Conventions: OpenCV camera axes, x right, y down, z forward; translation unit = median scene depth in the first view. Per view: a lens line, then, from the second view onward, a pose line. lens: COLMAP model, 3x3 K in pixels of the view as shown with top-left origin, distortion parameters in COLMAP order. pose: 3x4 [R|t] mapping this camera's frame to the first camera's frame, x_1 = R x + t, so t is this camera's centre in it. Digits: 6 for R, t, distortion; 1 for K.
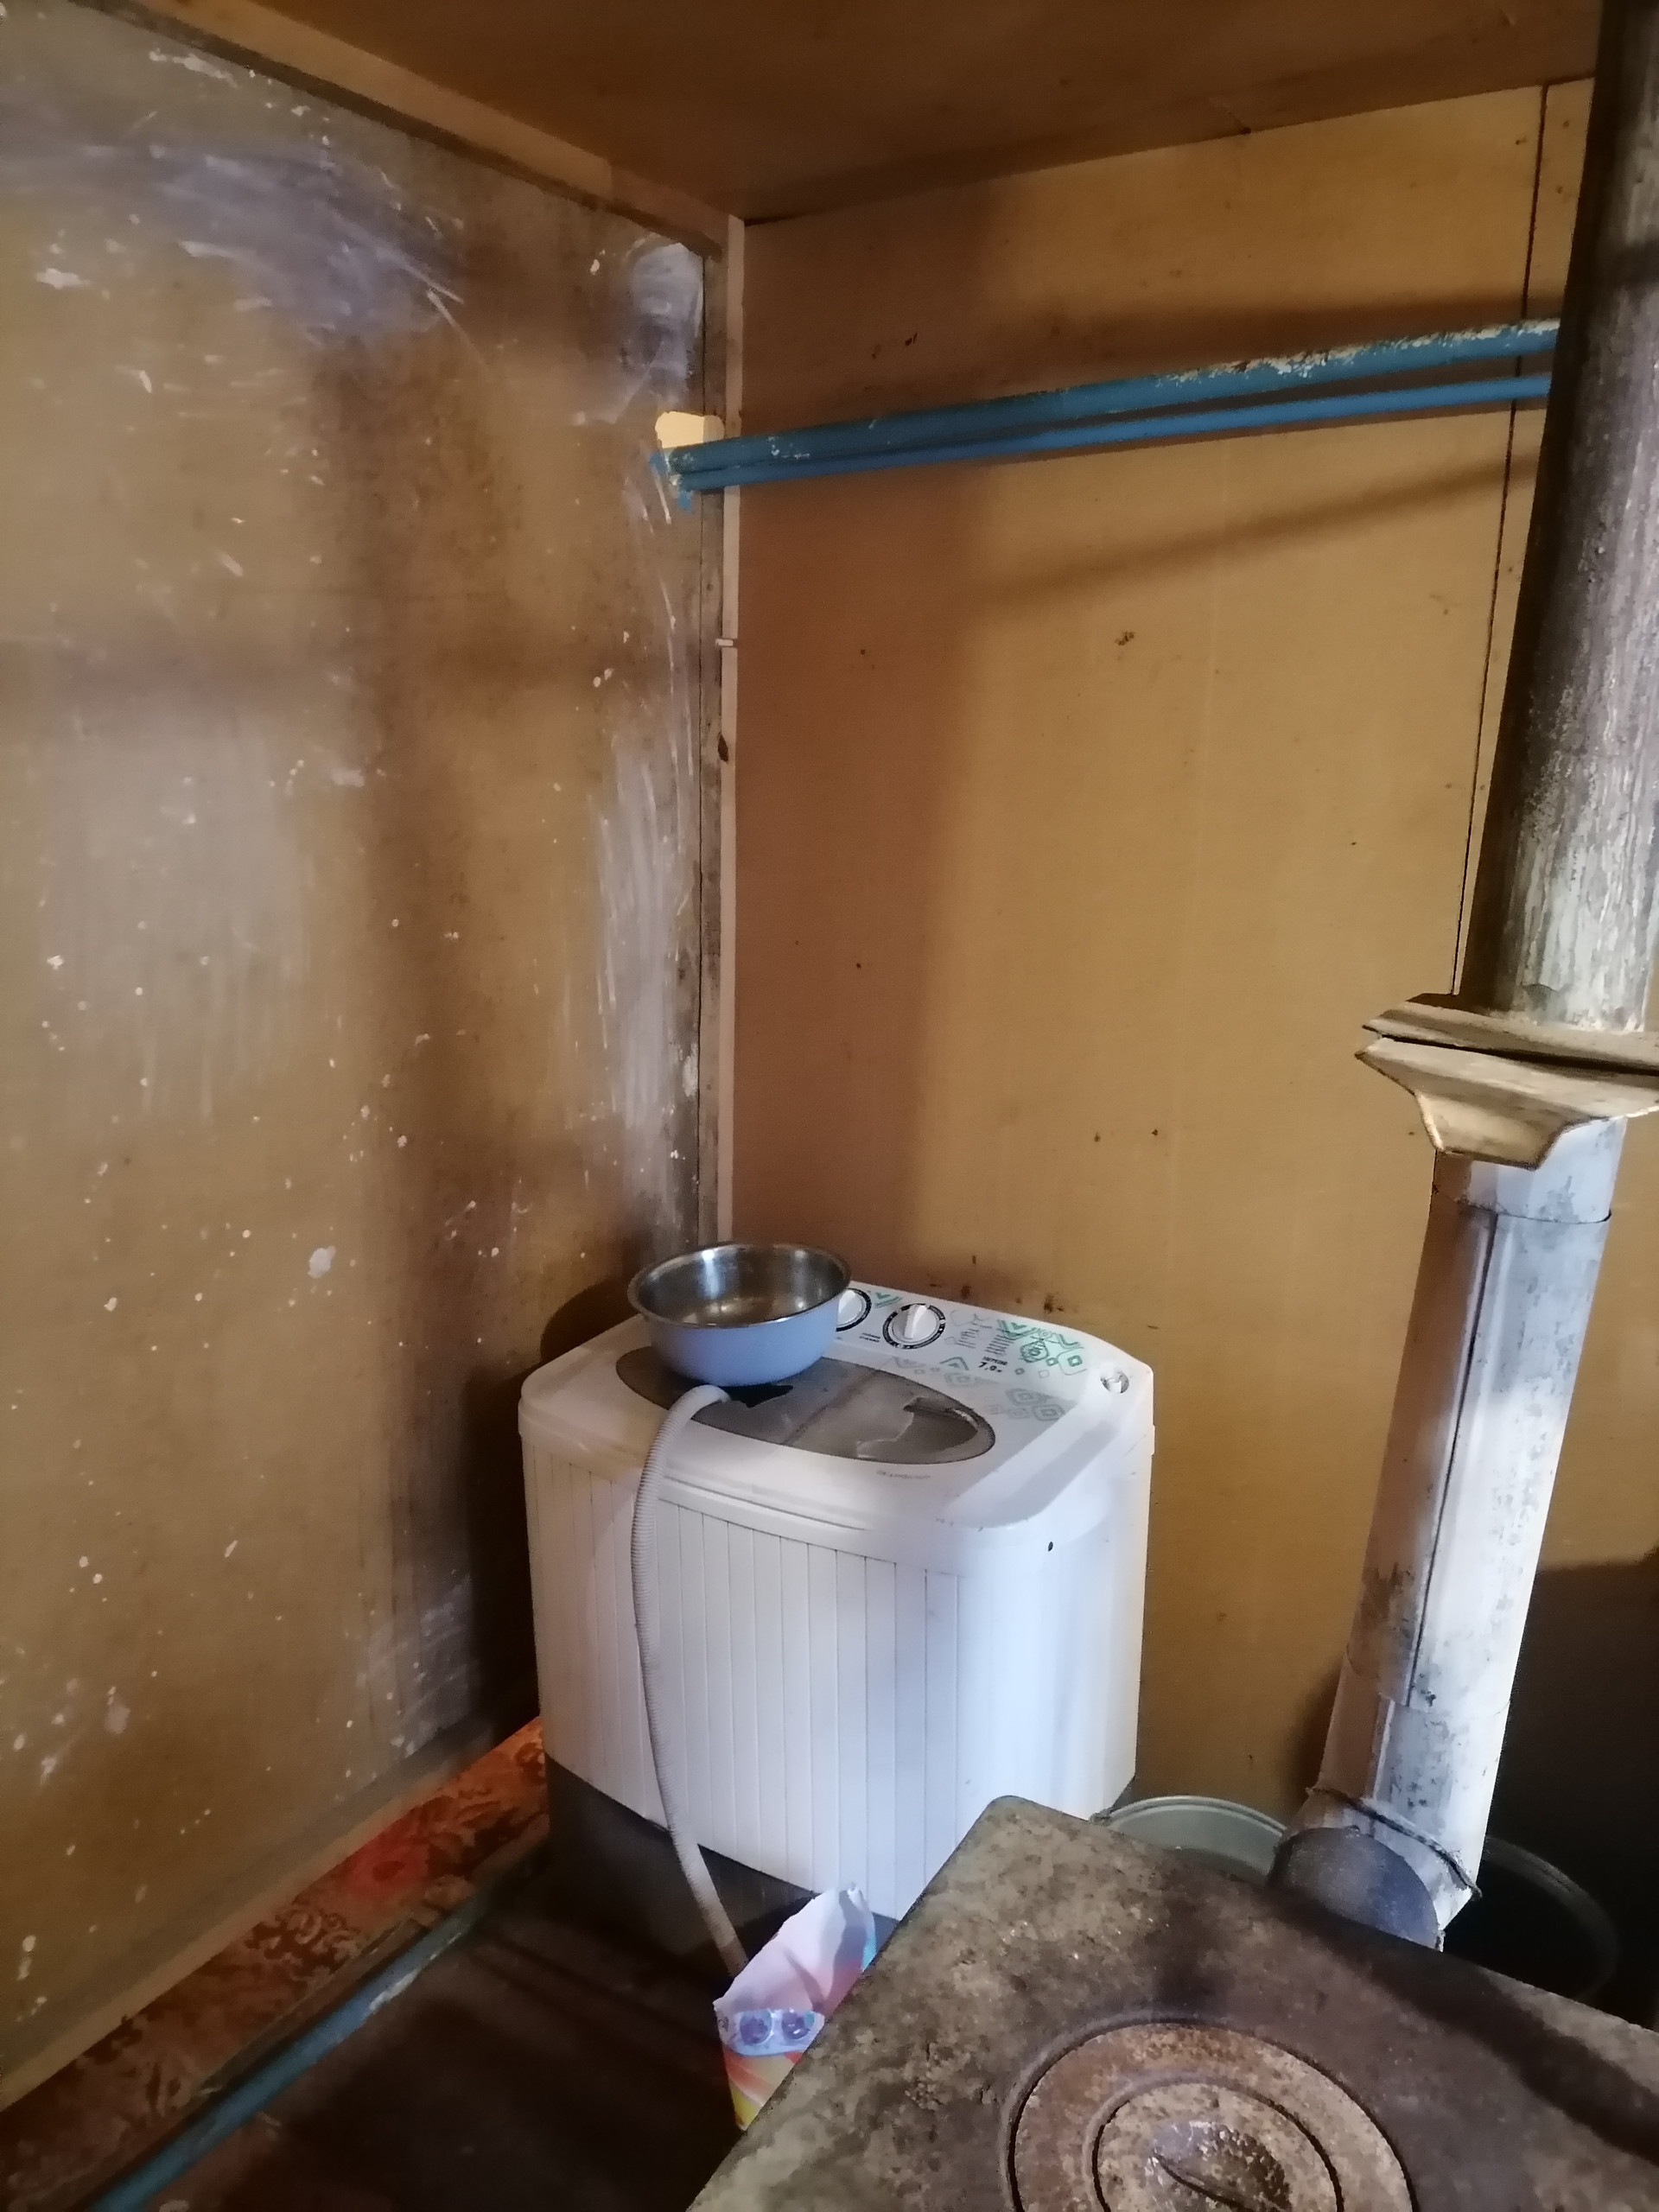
lens RADIAL K [[1661.8, 0, 822.8], [0, 1661.8, 1122.8], [0, 0, 1]] dist [0.028484, -0.015892]
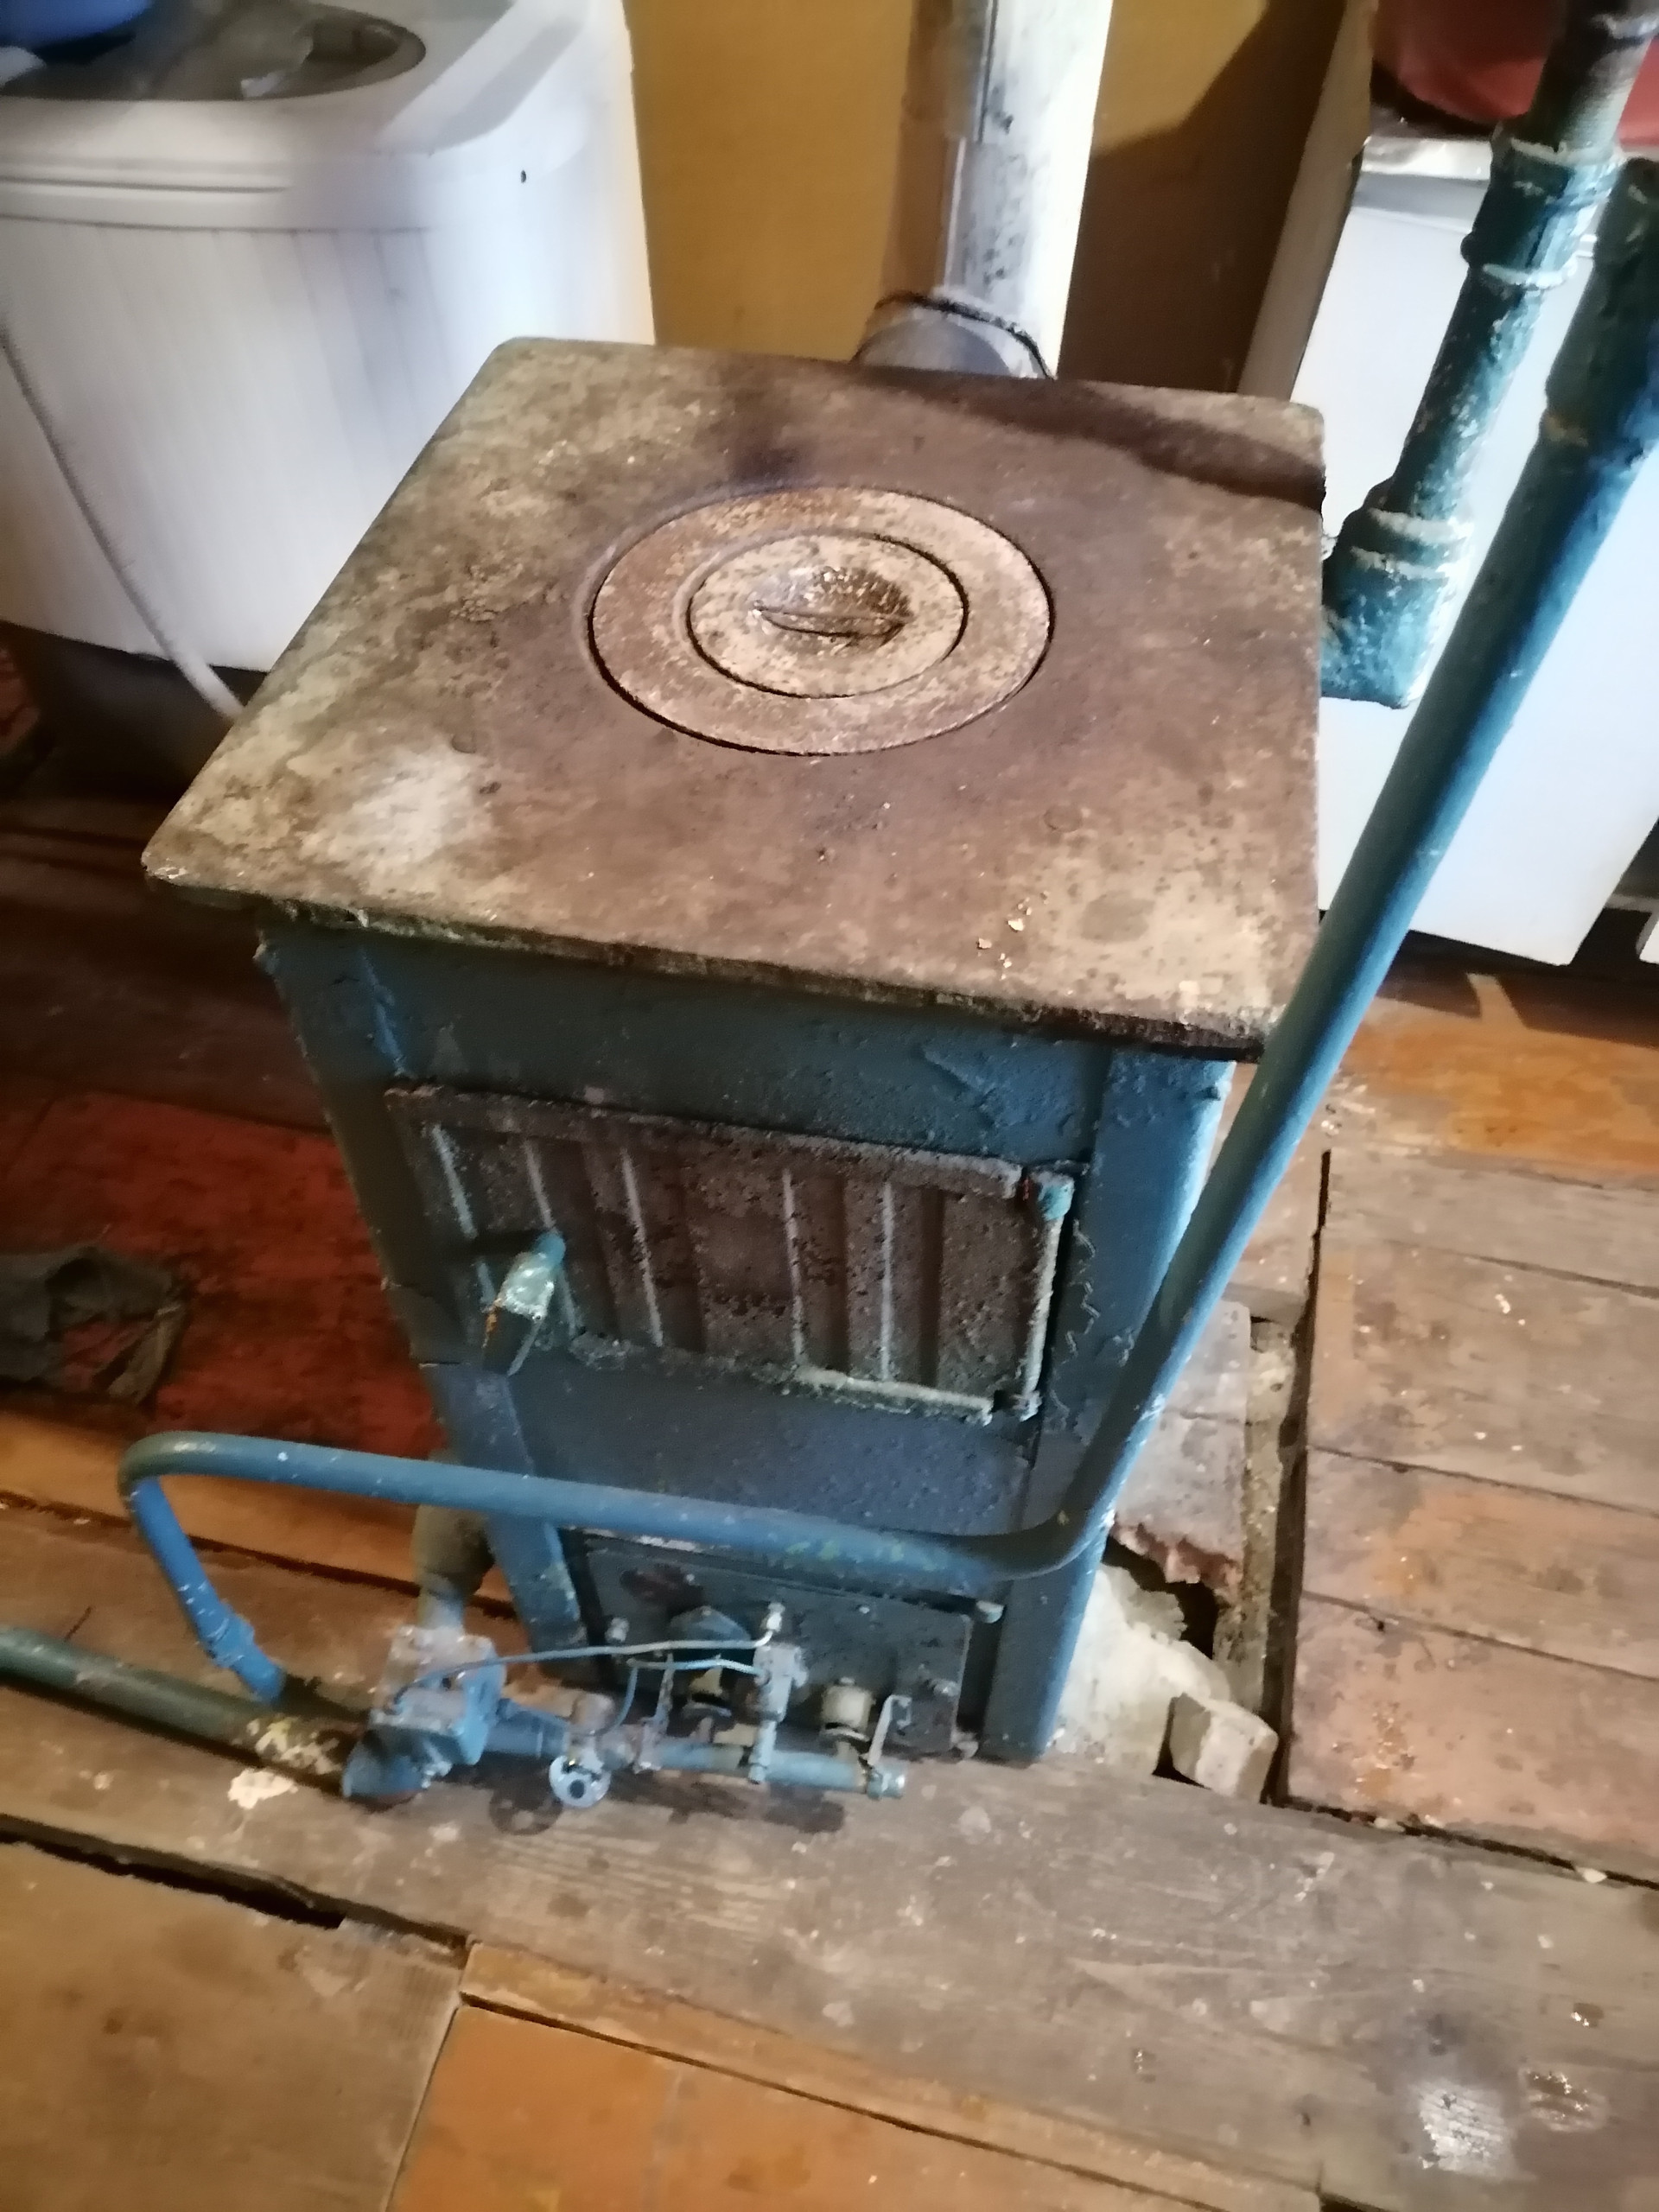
lens RADIAL K [[1661.8, 0, 827.3], [0, 1661.8, 1103.7], [0, 0, 1]] dist [0.028484, -0.015892]
pose [[0.945062, -0.259315, 0.199030, -0.001126], [0.095843, 0.801909, 0.589709, 0.299801], [-0.312525, -0.538236, 0.782707, 0.178217]]
